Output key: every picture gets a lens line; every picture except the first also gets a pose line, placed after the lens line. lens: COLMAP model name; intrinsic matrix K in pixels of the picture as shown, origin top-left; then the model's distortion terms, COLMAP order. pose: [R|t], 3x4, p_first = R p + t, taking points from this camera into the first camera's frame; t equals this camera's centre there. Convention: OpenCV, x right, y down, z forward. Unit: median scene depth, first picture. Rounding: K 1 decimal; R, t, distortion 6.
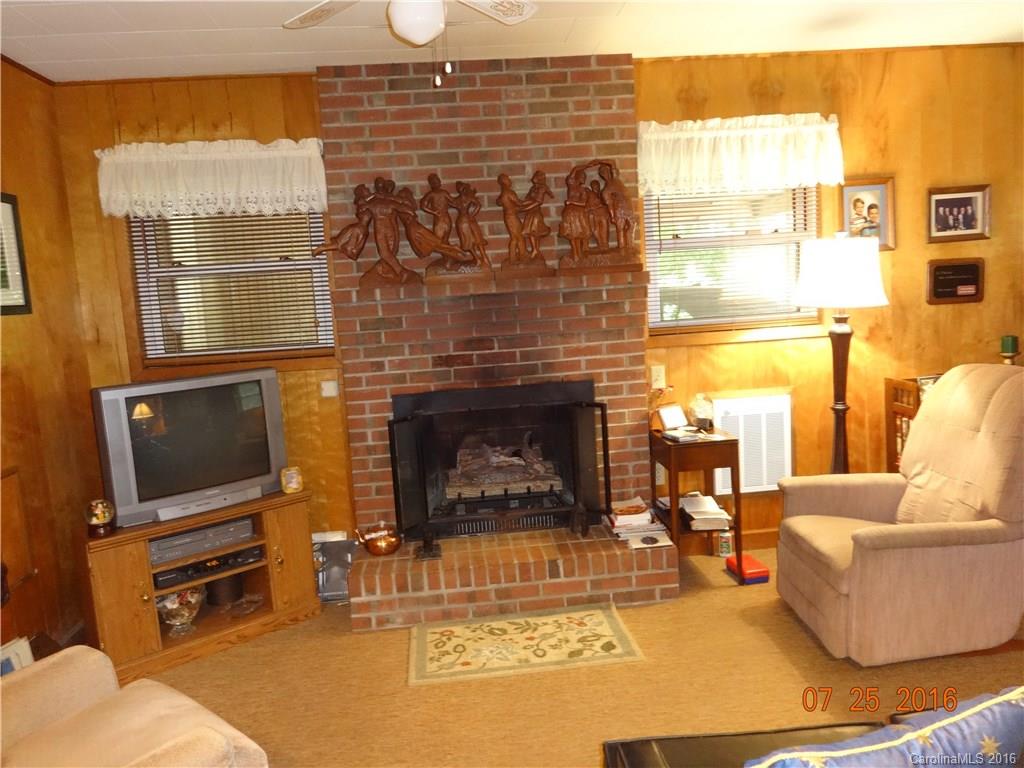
lens RADIAL K [[766.3, 0, 513.1], [0, 766.3, 386.5], [0, 0, 1]] dist [-0.001290, -0.002121]
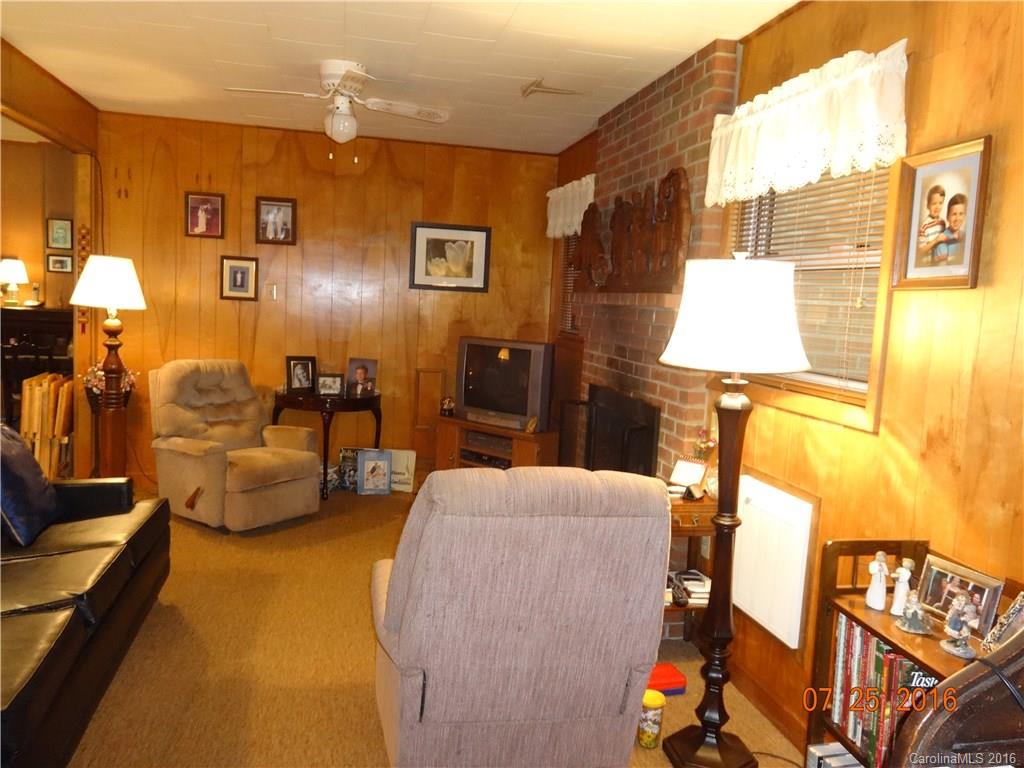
lens RADIAL K [[766.3, 0, 512.6], [0, 766.3, 379.2], [0, 0, 1]] dist [-0.001290, -0.002121]
pose [[0.132269, 0.174747, -0.975689, 0.943003], [-0.173548, 0.973215, 0.150777, -0.145636], [0.975903, 0.149386, 0.159053, 0.652720]]
